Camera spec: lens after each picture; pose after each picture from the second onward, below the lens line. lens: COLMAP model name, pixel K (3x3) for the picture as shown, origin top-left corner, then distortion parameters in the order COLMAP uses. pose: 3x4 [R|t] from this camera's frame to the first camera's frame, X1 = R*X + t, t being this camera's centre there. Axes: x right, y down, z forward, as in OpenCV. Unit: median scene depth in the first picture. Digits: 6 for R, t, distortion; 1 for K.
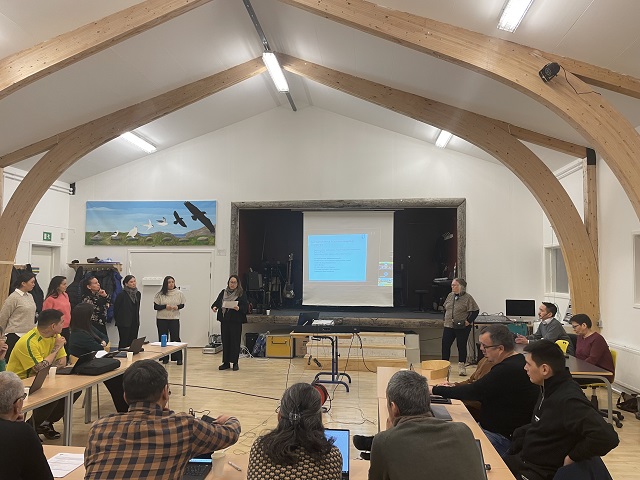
lens RADIAL K [[484.8, 0, 319.7], [0, 484.8, 240.3], [0, 0, 1]] dist [0.062278, 0.001143]
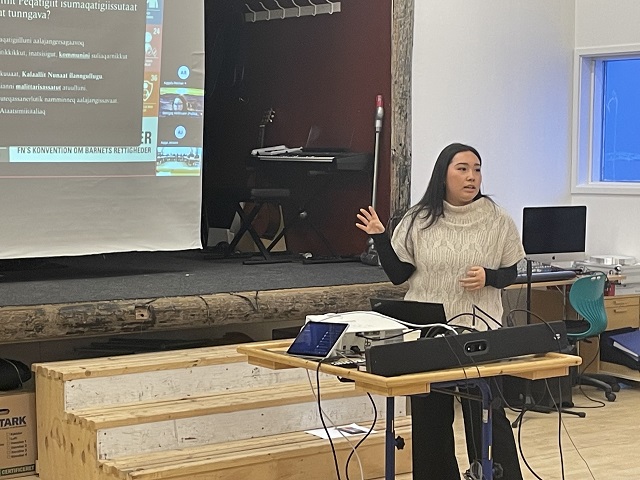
lens RADIAL K [[1420.1, 0, 320.3], [0, 1420.1, 238.0], [0, 0, 1]] dist [0.075968, 0.000000]
pose [[0.729390, -0.045609, 0.682576, -0.361224], [-0.038896, 0.993396, 0.107941, 0.040179], [-0.682991, -0.105280, 0.722799, 0.371754]]
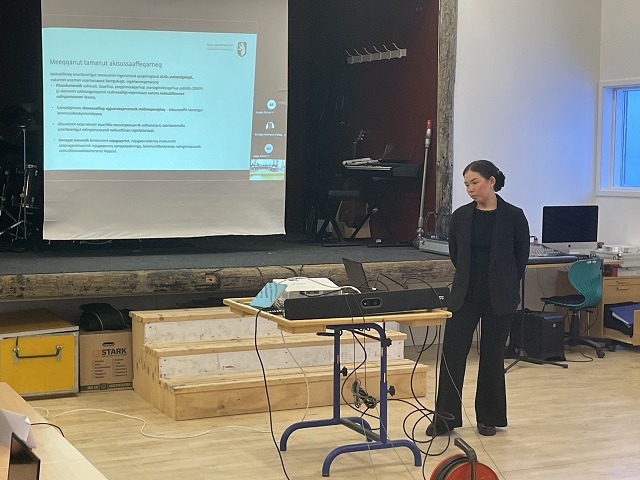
lens RADIAL K [[1180.7, 0, 319.9], [0, 1180.7, 242.3], [0, 0, 1]] dist [0.081567, 0.000000]
pose [[0.849233, -0.039312, 0.526553, -0.315325], [-0.031425, 0.991694, 0.124723, 0.027395], [-0.527082, -0.122466, 0.840944, 0.215103]]
